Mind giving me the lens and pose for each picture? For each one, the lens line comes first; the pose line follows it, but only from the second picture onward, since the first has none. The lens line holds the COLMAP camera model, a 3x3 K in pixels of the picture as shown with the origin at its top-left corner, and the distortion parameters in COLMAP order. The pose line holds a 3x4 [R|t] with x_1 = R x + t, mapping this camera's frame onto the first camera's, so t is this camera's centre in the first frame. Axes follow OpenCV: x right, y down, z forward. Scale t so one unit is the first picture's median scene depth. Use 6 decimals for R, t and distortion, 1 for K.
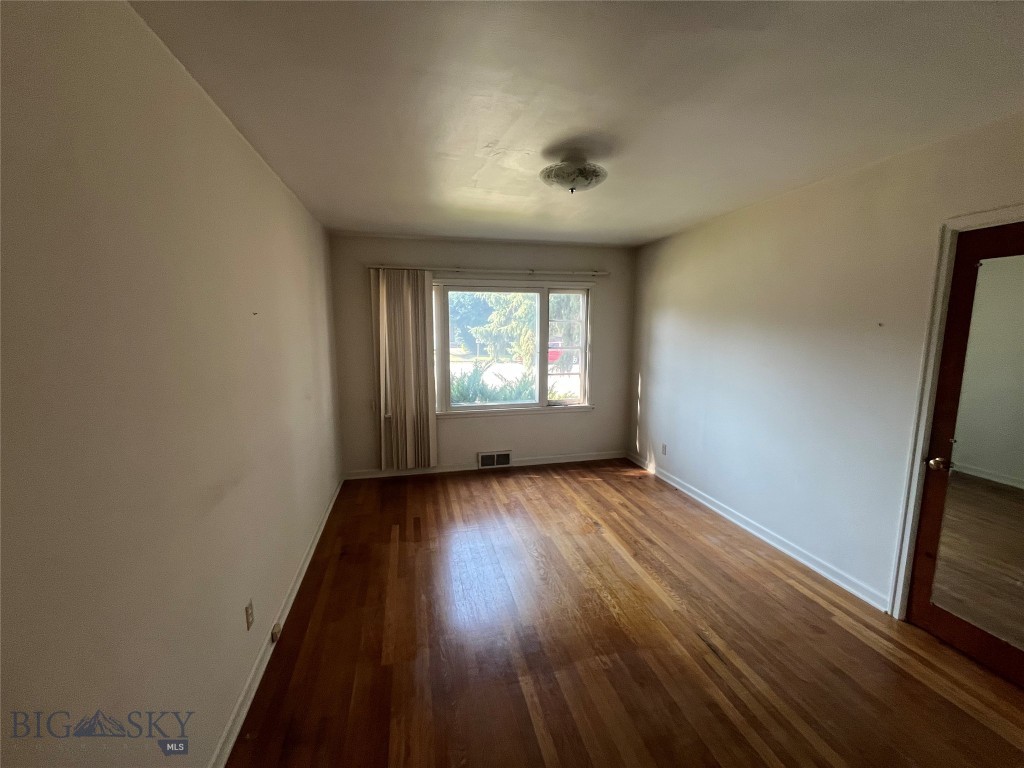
lens RADIAL K [[411.8, 0, 508.8], [0, 411.8, 383.1], [0, 0, 1]] dist [-0.003063, -0.000181]
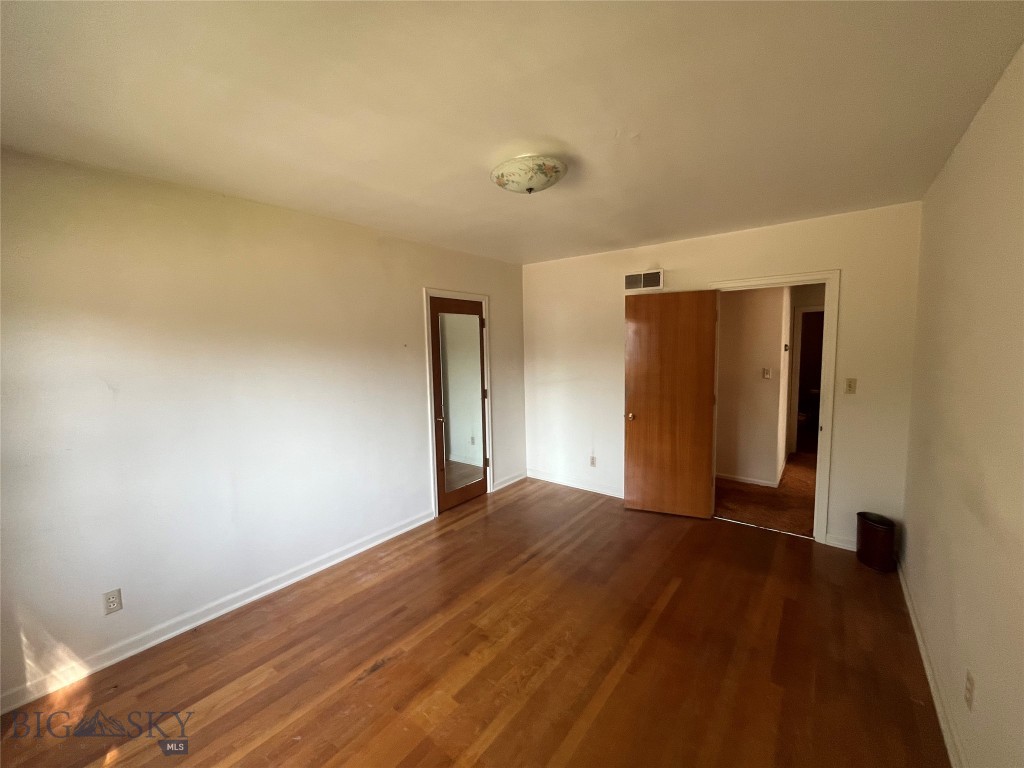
lens RADIAL K [[411.8, 0, 508.8], [0, 411.8, 383.1], [0, 0, 1]] dist [-0.003063, -0.000181]
pose [[-0.622857, -0.067526, 0.779416, -0.344235], [0.118261, 0.976693, 0.179123, -0.154235], [-0.773346, 0.203742, -0.600355, 1.069203]]
